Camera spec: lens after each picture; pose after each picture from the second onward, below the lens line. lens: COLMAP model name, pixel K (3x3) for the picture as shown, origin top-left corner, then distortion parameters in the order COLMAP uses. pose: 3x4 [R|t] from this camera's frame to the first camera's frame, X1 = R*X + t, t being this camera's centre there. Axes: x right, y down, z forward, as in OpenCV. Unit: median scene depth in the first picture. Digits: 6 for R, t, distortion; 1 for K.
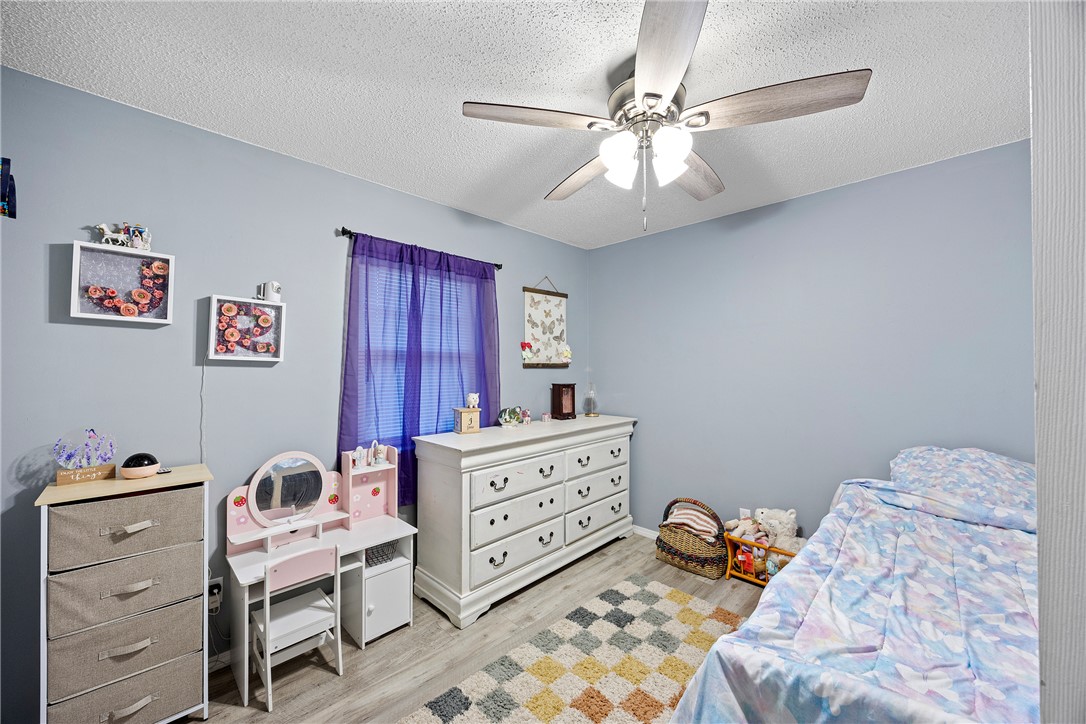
lens RADIAL K [[416.5, 0, 541.9], [0, 416.5, 363.4], [0, 0, 1]] dist [-0.002749, -0.000059]
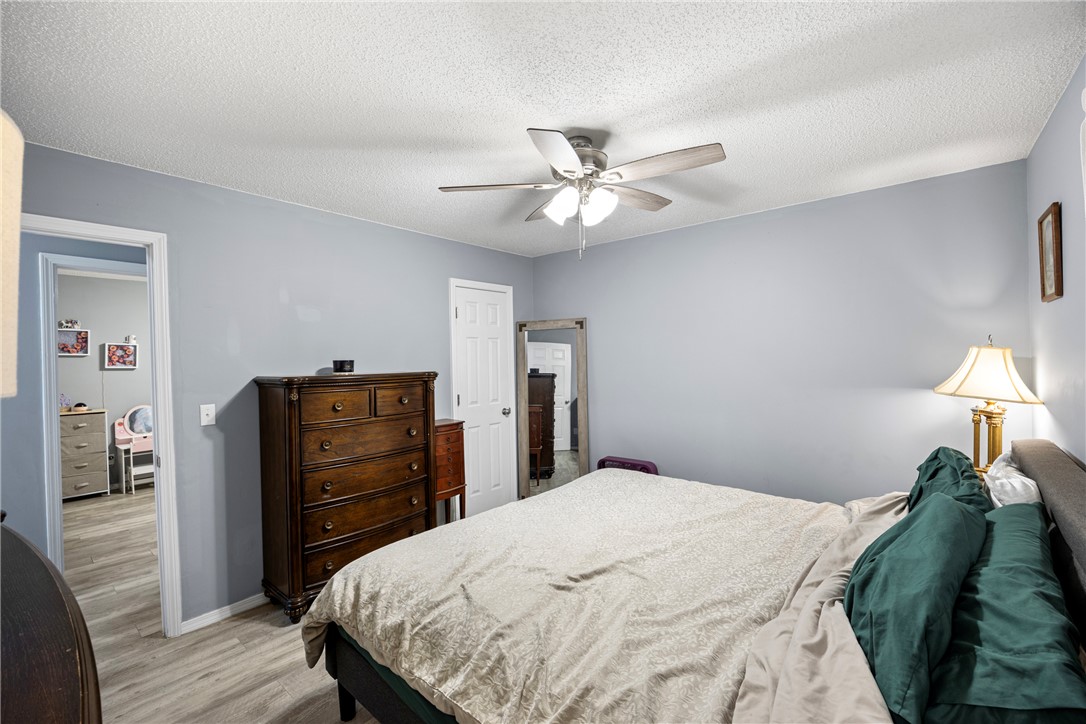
lens RADIAL K [[455.2, 0, 545.1], [0, 455.2, 362.5], [0, 0, 1]] dist [-0.011965, 0.000287]
pose [[0.995054, -0.014134, 0.098326, 1.689575], [0.011524, 0.999567, 0.027064, -0.092733], [-0.098666, -0.025797, 0.994786, -2.107229]]
